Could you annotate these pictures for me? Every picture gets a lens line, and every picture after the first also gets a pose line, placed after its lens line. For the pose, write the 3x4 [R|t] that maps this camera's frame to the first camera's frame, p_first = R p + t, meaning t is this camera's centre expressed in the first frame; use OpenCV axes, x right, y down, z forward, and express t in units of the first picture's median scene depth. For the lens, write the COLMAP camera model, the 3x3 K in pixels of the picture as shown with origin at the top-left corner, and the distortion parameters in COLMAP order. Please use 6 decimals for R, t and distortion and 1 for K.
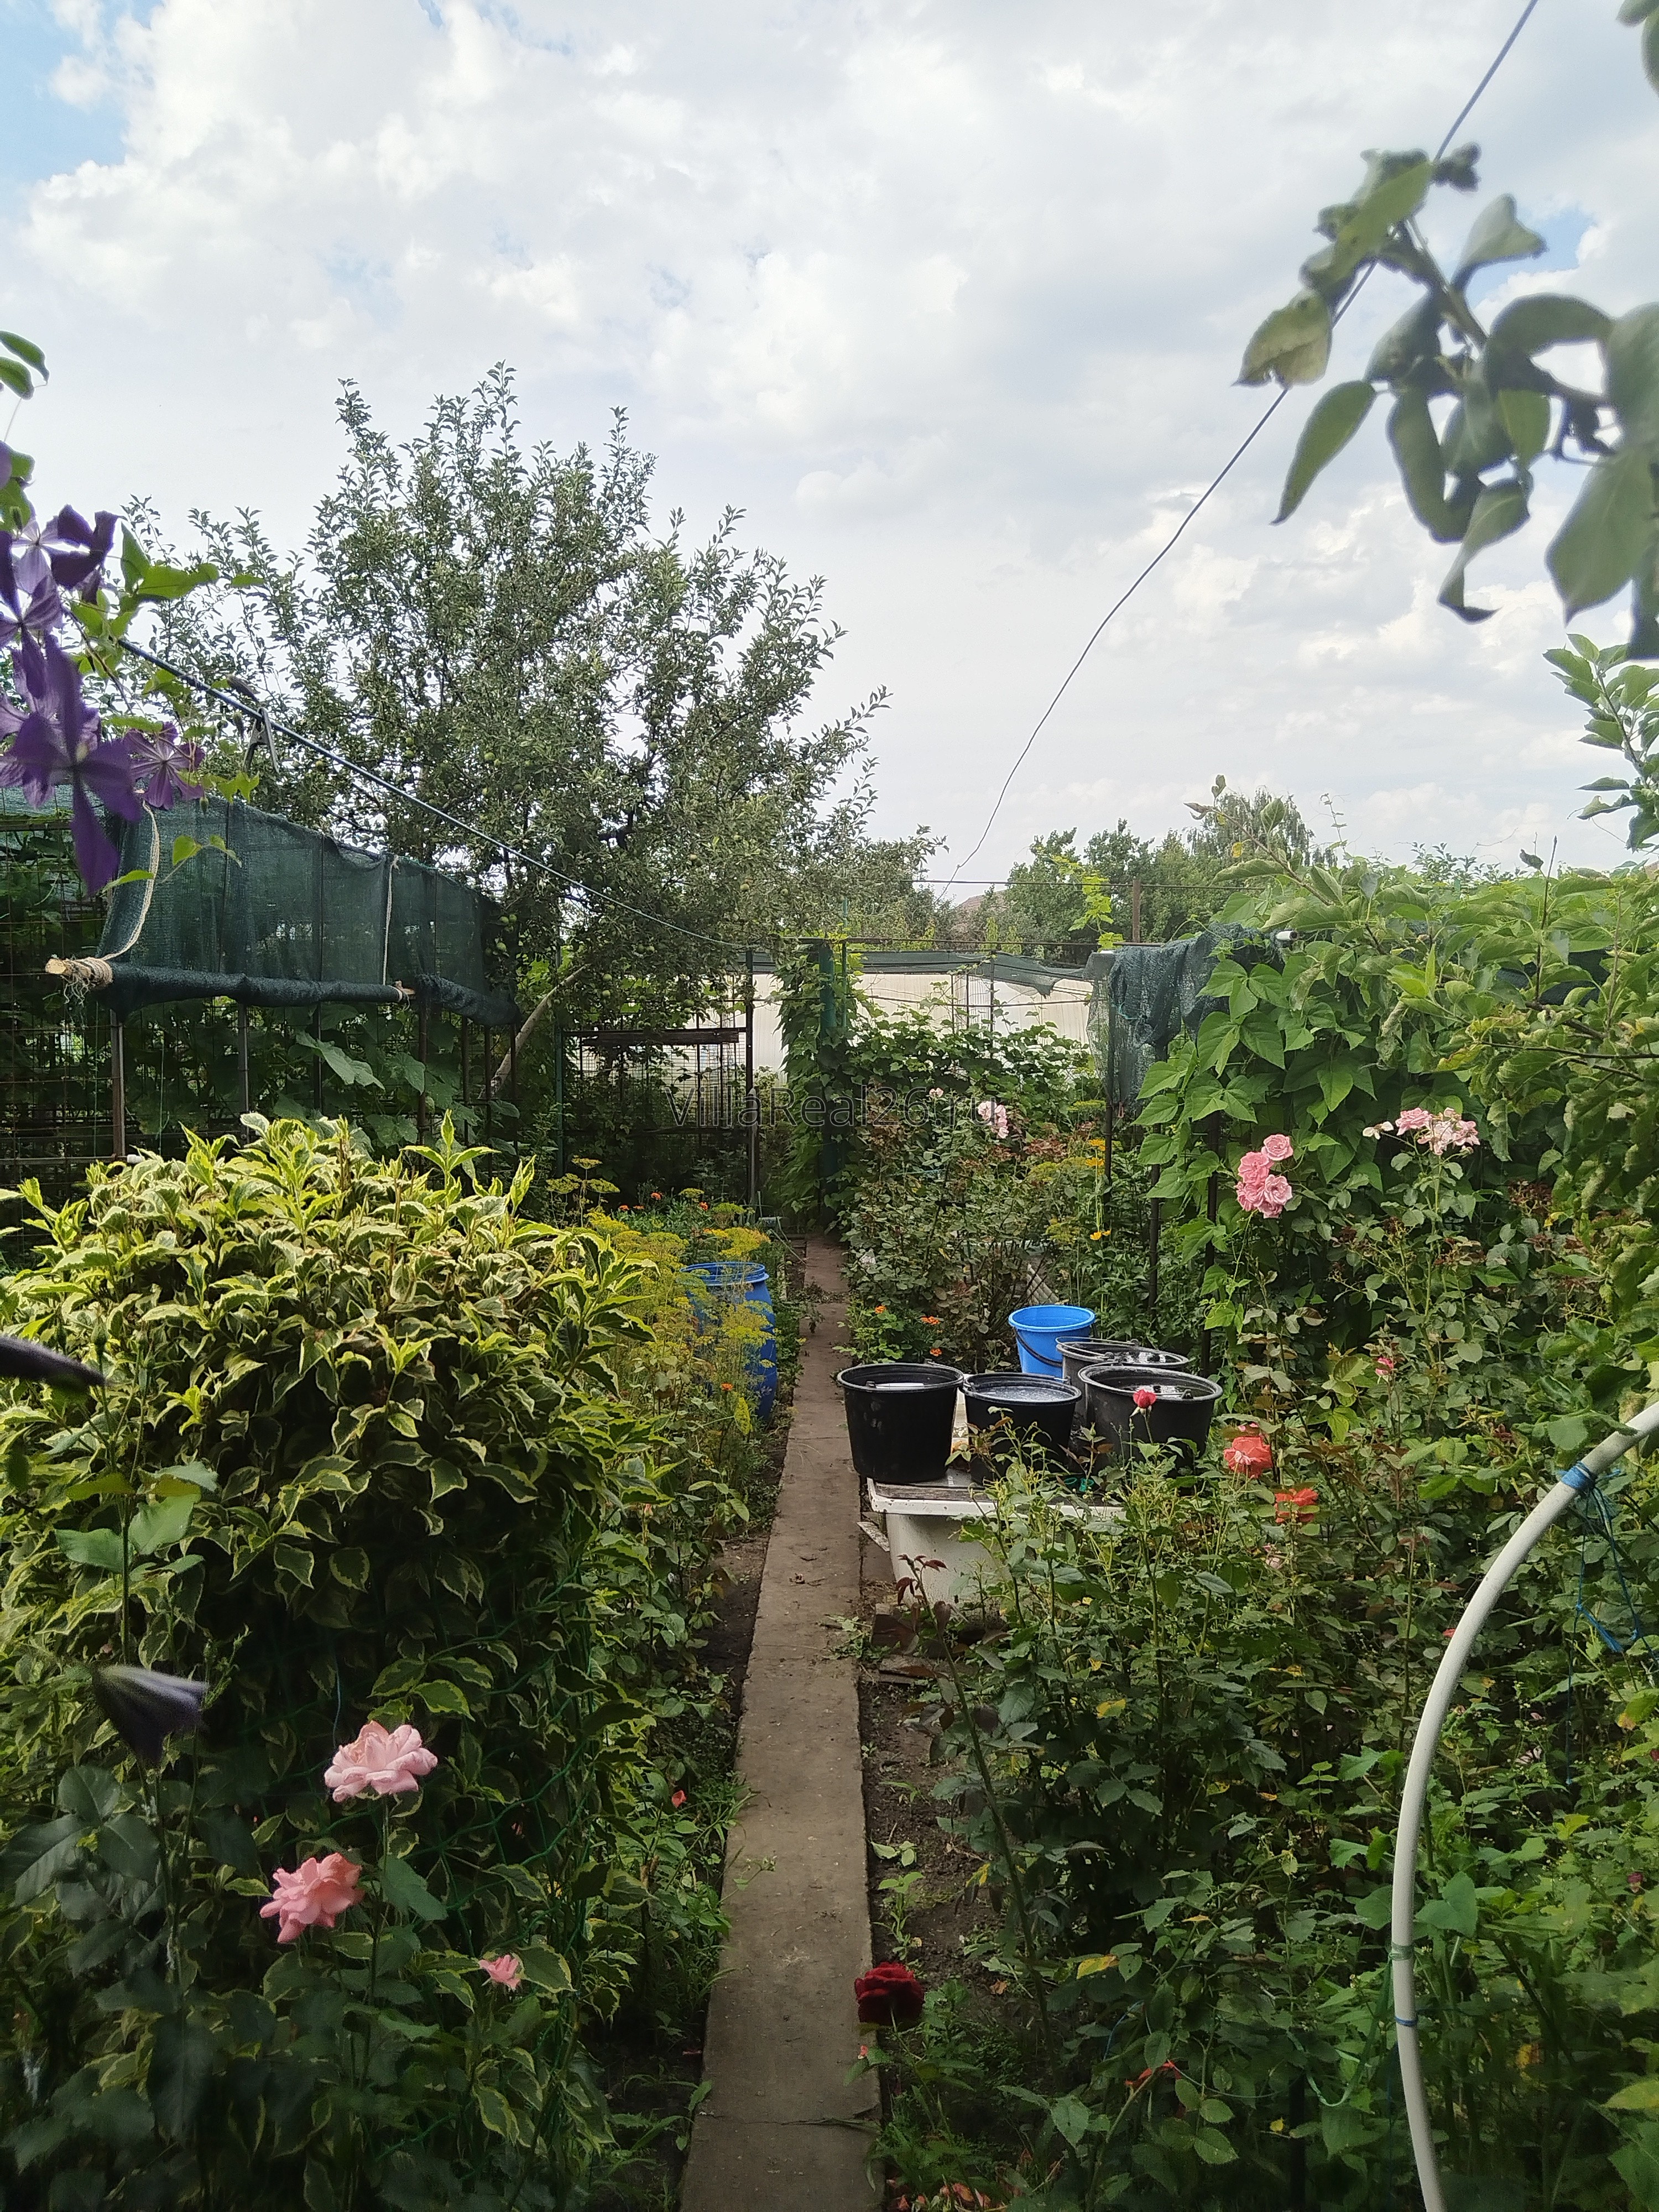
lens RADIAL K [[1675.1, 0, 832.1], [0, 1675.1, 1153.0], [0, 0, 1]] dist [0.002062, -0.117057]
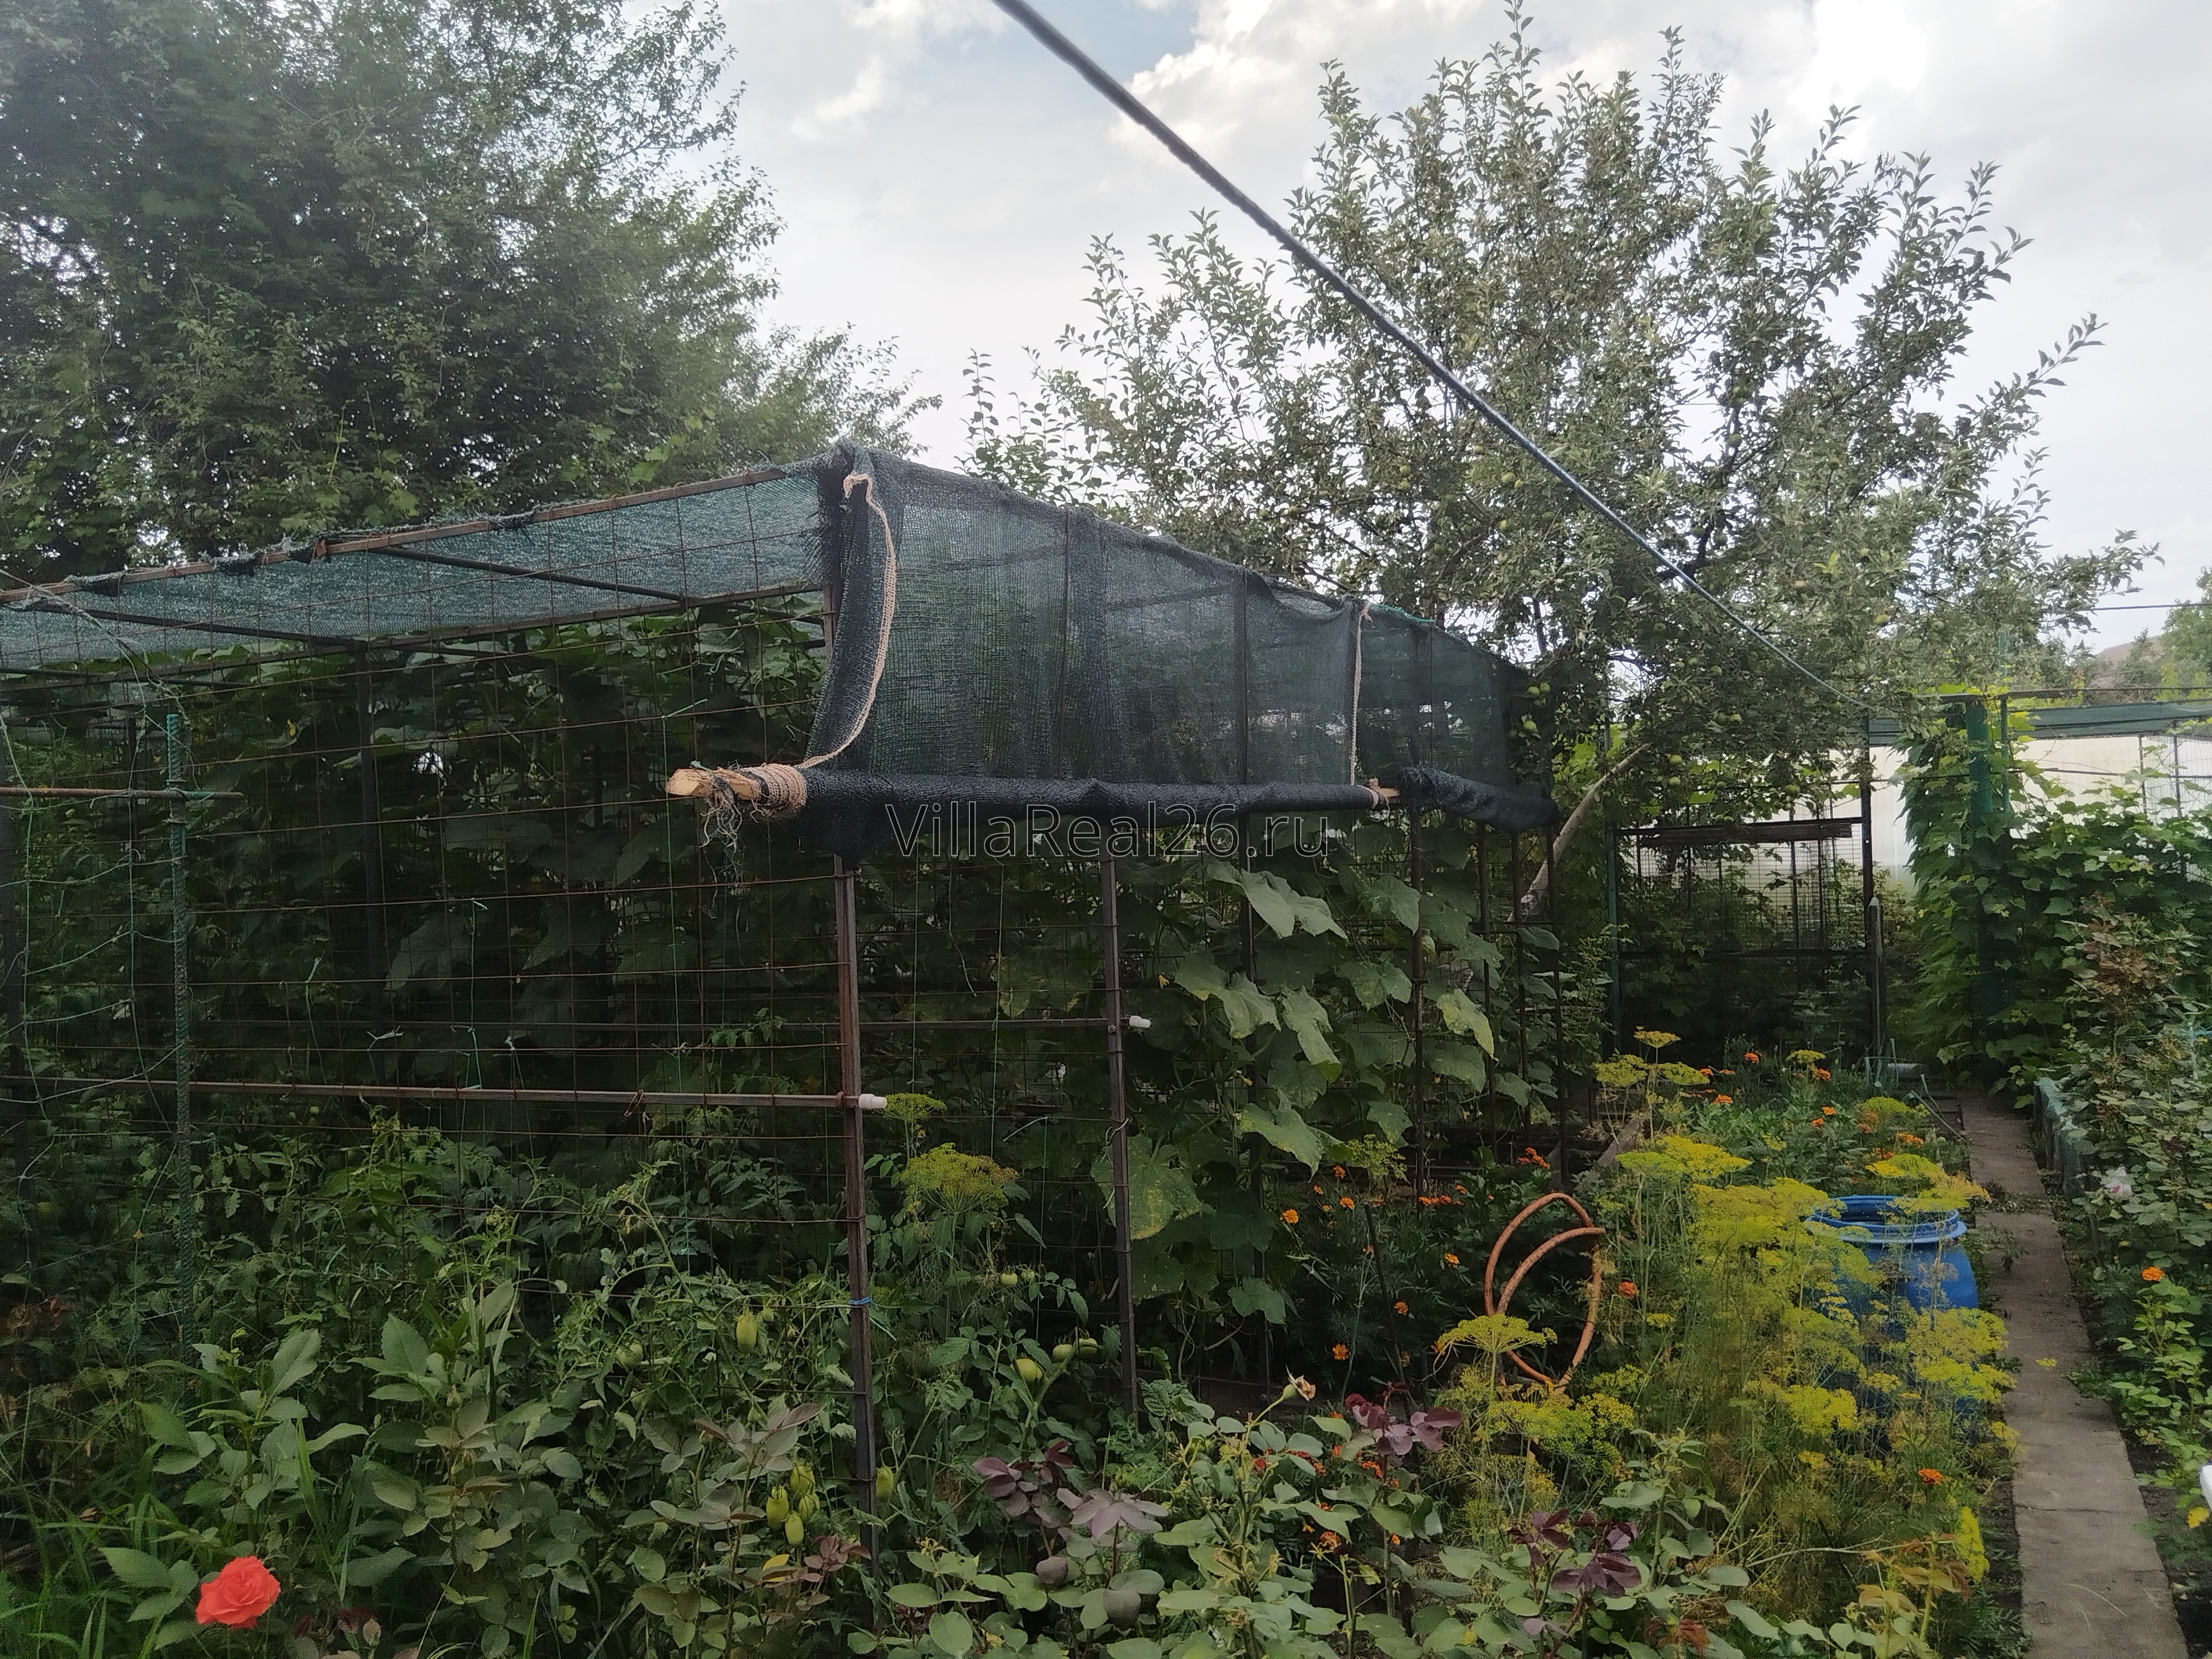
lens RADIAL K [[1721.5, 0, 1096.4], [0, 1721.5, 823.1], [0, 0, 1]] dist [-0.009801, 0.006214]
pose [[0.899342, -0.030472, -0.436183, -0.032741], [-0.001310, 0.997376, -0.072378, -0.020855], [0.437244, 0.065664, 0.896942, 0.200831]]
